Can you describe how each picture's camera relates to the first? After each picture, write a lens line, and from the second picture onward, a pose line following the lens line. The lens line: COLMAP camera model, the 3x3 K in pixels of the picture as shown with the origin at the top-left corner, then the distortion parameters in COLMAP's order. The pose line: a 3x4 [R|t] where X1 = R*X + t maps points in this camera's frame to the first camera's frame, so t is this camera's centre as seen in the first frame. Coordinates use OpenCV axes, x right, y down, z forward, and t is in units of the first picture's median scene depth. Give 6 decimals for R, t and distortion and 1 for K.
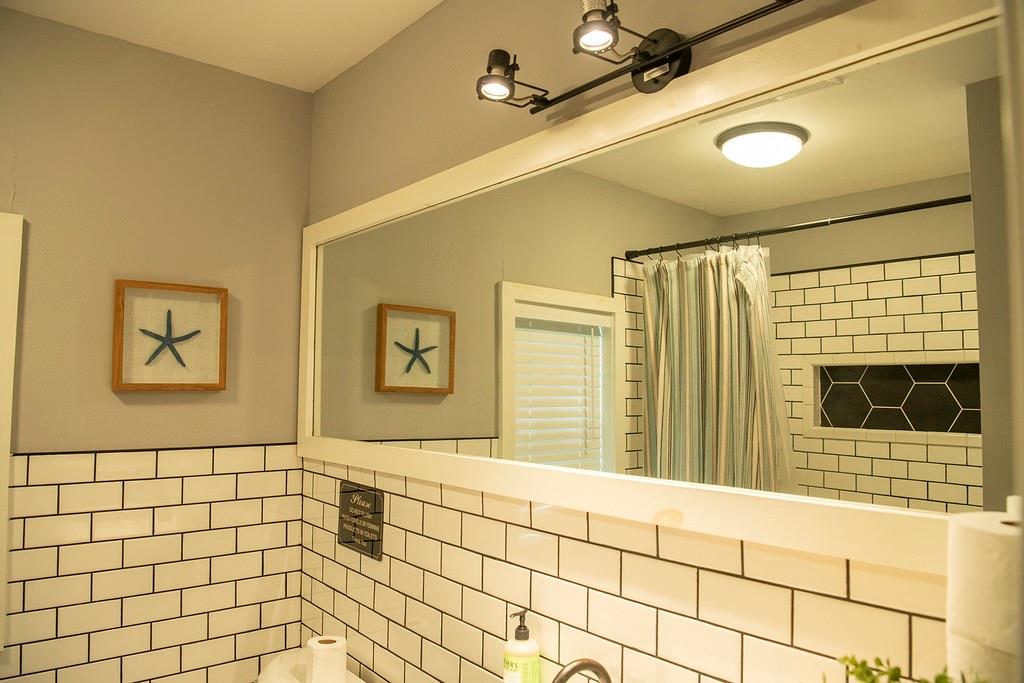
lens RADIAL K [[695.0, 0, 512.5], [0, 695.0, 354.0], [0, 0, 1]] dist [-0.063118, 0.004909]
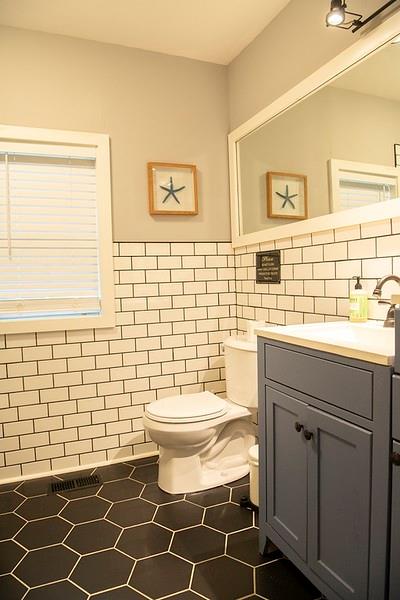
lens RADIAL K [[407.2, 0, 200.0], [0, 407.2, 300.0], [0, 0, 1]] dist [-0.063118, 0.004909]
pose [[0.953541, -0.026568, -0.300088, -0.049569], [0.058320, 0.993540, 0.097351, 0.190094], [0.295563, -0.110330, 0.948931, -0.194464]]
